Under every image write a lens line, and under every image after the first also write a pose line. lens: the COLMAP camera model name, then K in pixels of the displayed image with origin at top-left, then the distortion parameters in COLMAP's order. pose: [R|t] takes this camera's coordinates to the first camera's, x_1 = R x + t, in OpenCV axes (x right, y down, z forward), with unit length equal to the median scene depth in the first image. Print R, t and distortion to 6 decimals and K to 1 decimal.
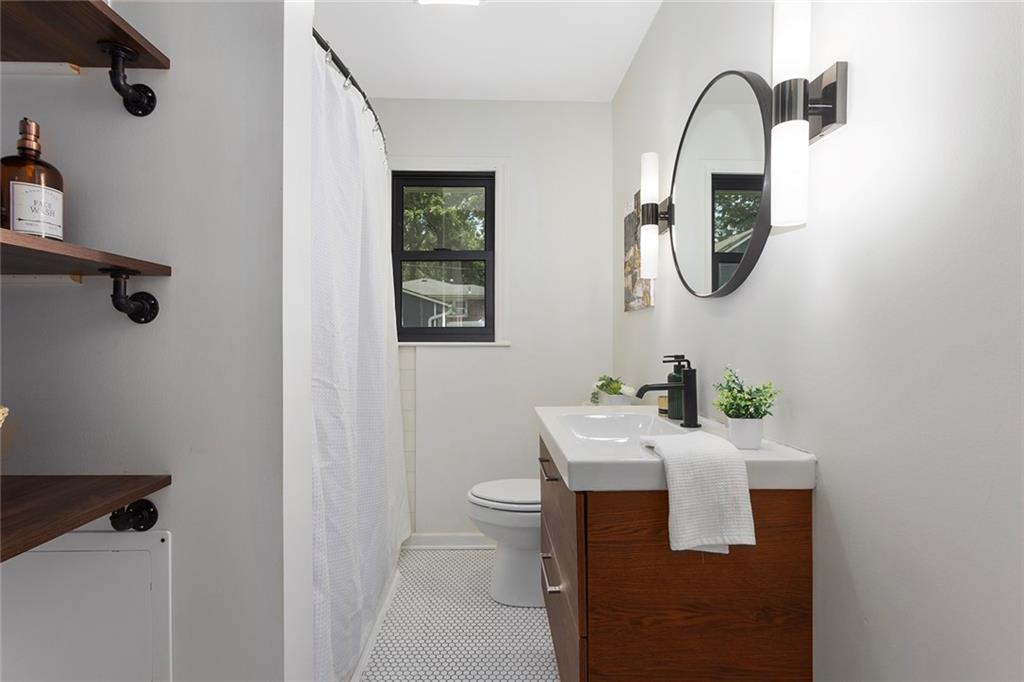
lens RADIAL K [[500.3, 0, 512.0], [0, 500.3, 341.0], [0, 0, 1]] dist [0.001155, 0.000210]
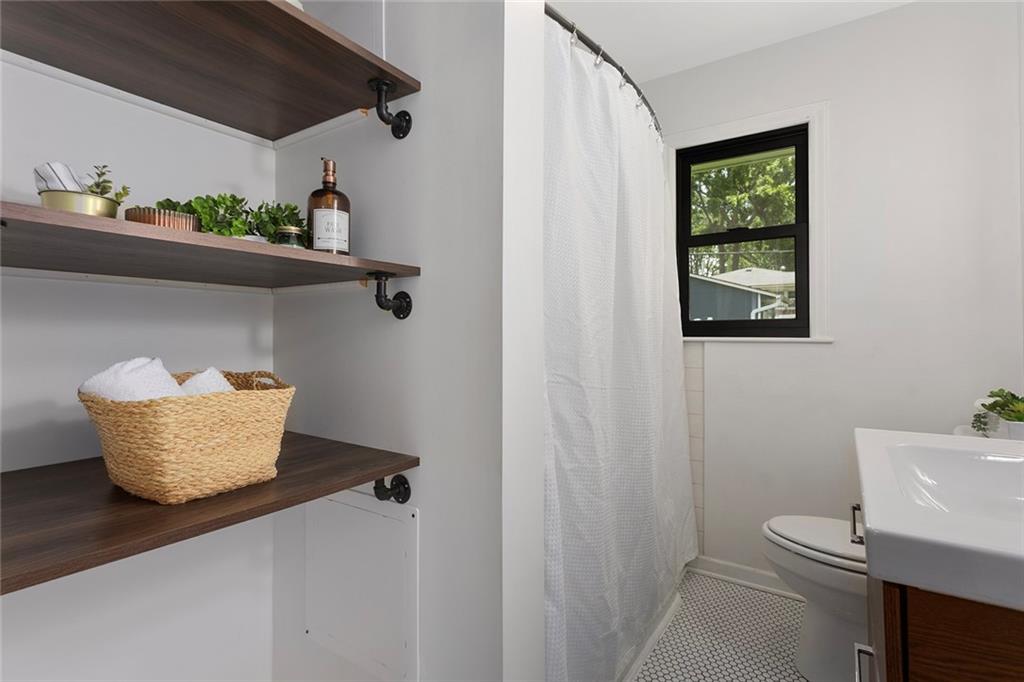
lens RADIAL K [[495.6, 0, 511.0], [0, 495.6, 326.6], [0, 0, 1]] dist [0.000525, 0.000534]
pose [[0.805451, -0.009566, -0.592585, 0.087643], [-0.001883, 0.999823, -0.018699, 0.001437], [0.592659, 0.016177, 0.805291, 0.166501]]
